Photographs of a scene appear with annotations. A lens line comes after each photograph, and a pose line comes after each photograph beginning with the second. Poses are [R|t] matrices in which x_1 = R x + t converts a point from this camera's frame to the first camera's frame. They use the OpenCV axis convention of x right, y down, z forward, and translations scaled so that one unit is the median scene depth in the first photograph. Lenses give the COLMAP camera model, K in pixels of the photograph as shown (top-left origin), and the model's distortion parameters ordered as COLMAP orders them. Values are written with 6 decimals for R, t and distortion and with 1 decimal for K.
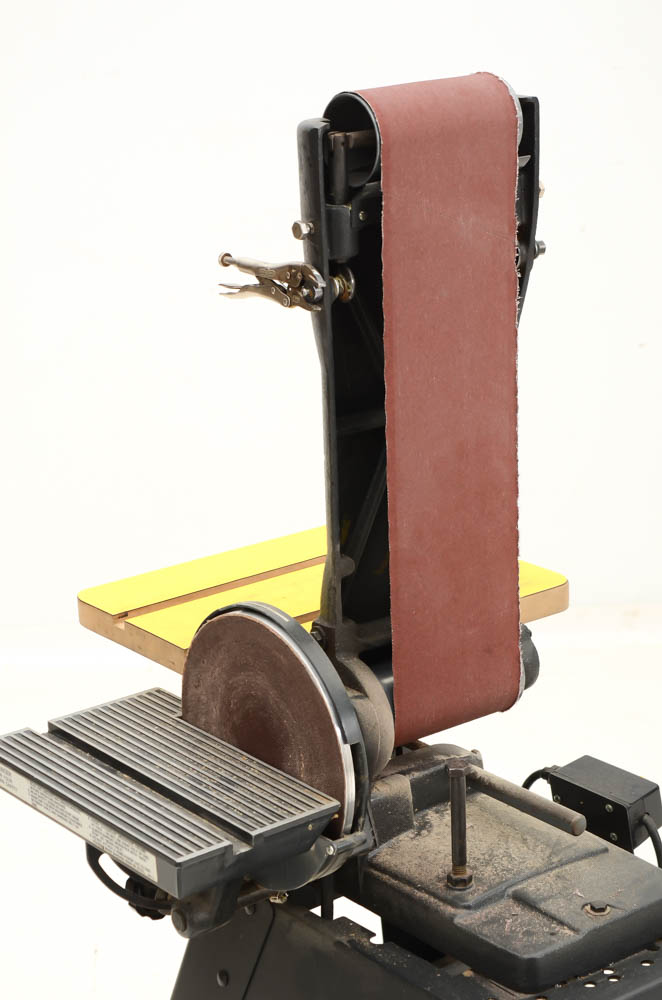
lens RADIAL K [[2283.8, 0, 331.0], [0, 2283.8, 500.0], [0, 0, 1]] dist [0.049203, 0.471770]
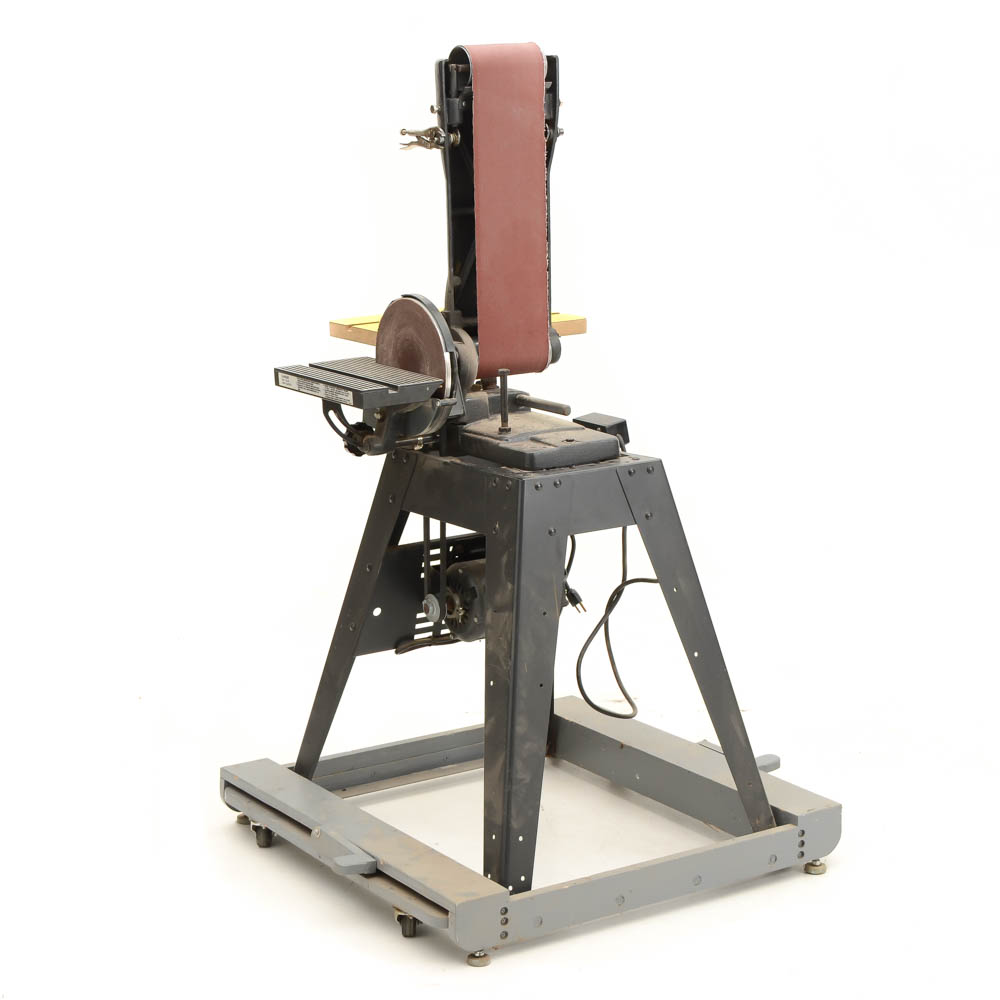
lens RADIAL K [[2348.8, 0, 500.0], [0, 2348.8, 500.0], [0, 0, 1]] dist [-0.027091, -0.180051]
pose [[0.996608, 0.027095, -0.077711, 0.216695], [-0.033713, 0.995797, -0.085153, 0.406876], [0.075077, 0.087484, 0.993333, -1.069702]]
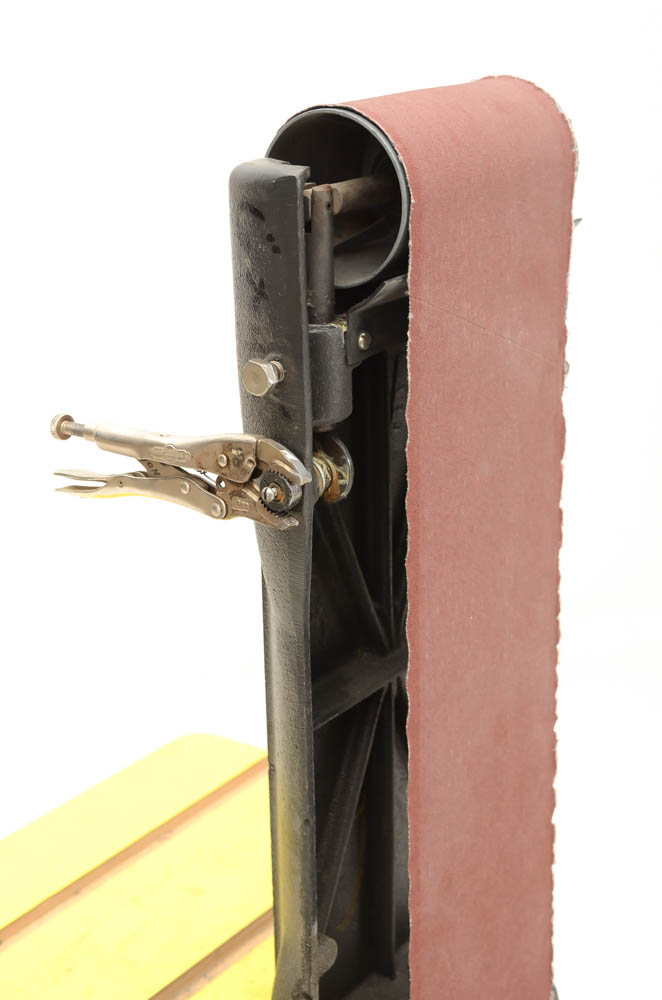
lens RADIAL K [[1702.9, 0, 331.0], [0, 1702.9, 500.0], [0, 0, 1]] dist [0.001582, 0.055240]
pose [[0.954223, -0.081955, 0.287648, -0.106276], [0.078491, 0.996636, 0.023577, -0.094875], [-0.288612, 0.000080, 0.957446, 0.608224]]
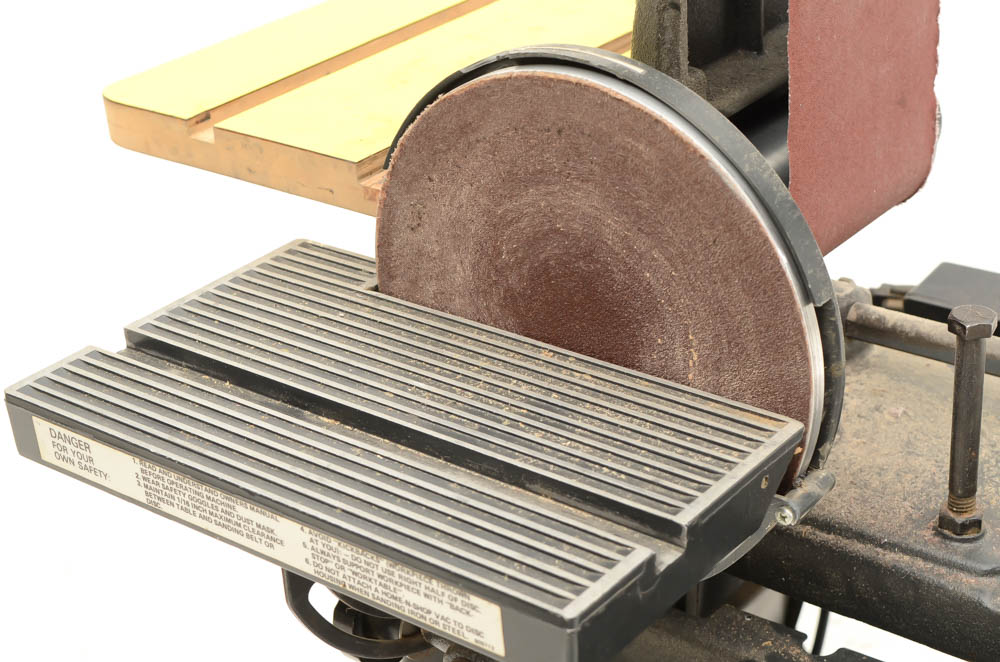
lens RADIAL K [[1860.5, 0, 500.0], [0, 1860.5, 331.0], [0, 0, 1]] dist [0.039066, -0.009434]
pose [[0.970483, -0.131452, 0.202197, -0.134324], [0.098994, 0.981640, 0.163041, 0.038904], [-0.219917, -0.138212, 0.965678, 0.605401]]
